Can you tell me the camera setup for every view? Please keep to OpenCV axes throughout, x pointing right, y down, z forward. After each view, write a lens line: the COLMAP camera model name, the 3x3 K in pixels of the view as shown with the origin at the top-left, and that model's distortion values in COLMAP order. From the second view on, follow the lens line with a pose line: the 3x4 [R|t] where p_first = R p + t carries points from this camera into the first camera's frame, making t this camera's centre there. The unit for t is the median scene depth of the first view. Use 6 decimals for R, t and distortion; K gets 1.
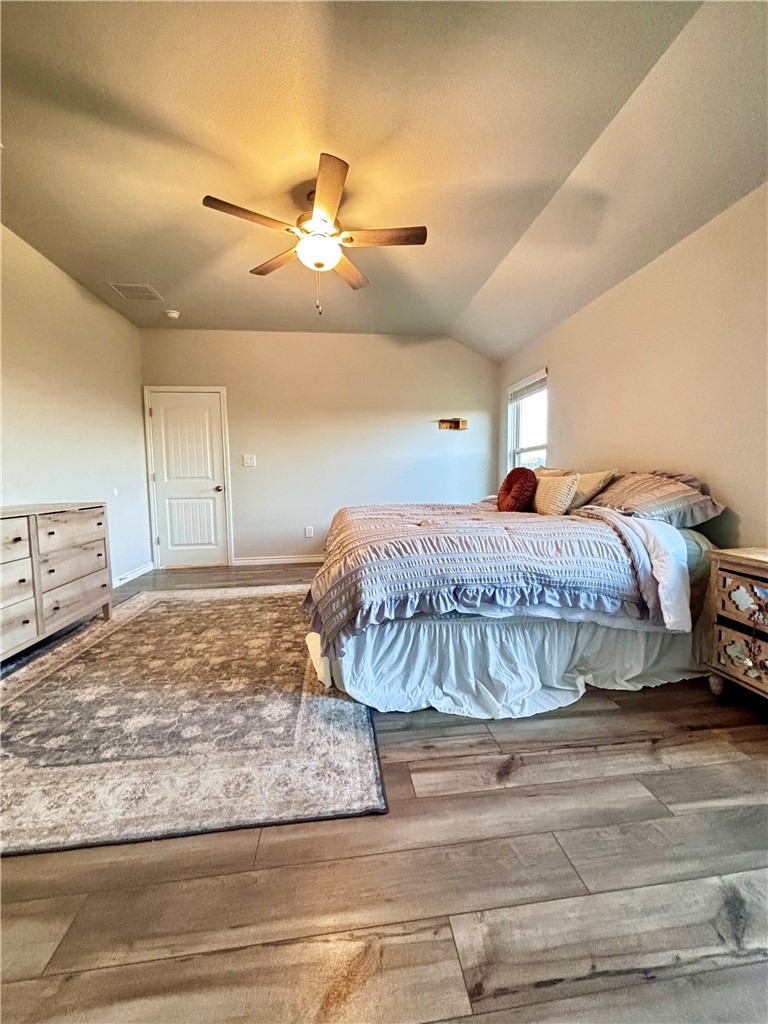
lens RADIAL K [[412.4, 0, 387.5], [0, 412.4, 513.0], [0, 0, 1]] dist [0.000906, -0.000137]
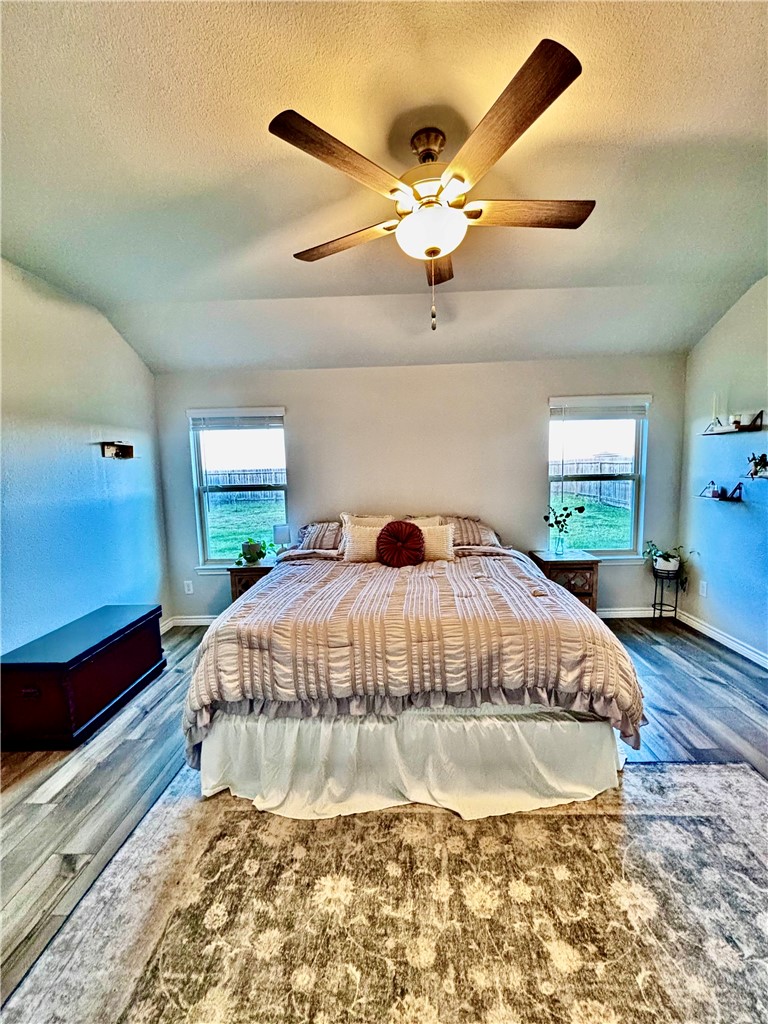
lens RADIAL K [[412.4, 0, 387.5], [0, 412.4, 513.0], [0, 0, 1]] dist [0.000906, -0.000137]
pose [[0.157669, -0.107780, 0.981593, -0.930803], [0.106820, 0.990055, 0.091551, -0.297014], [-0.981697, 0.090419, 0.167614, 1.099467]]
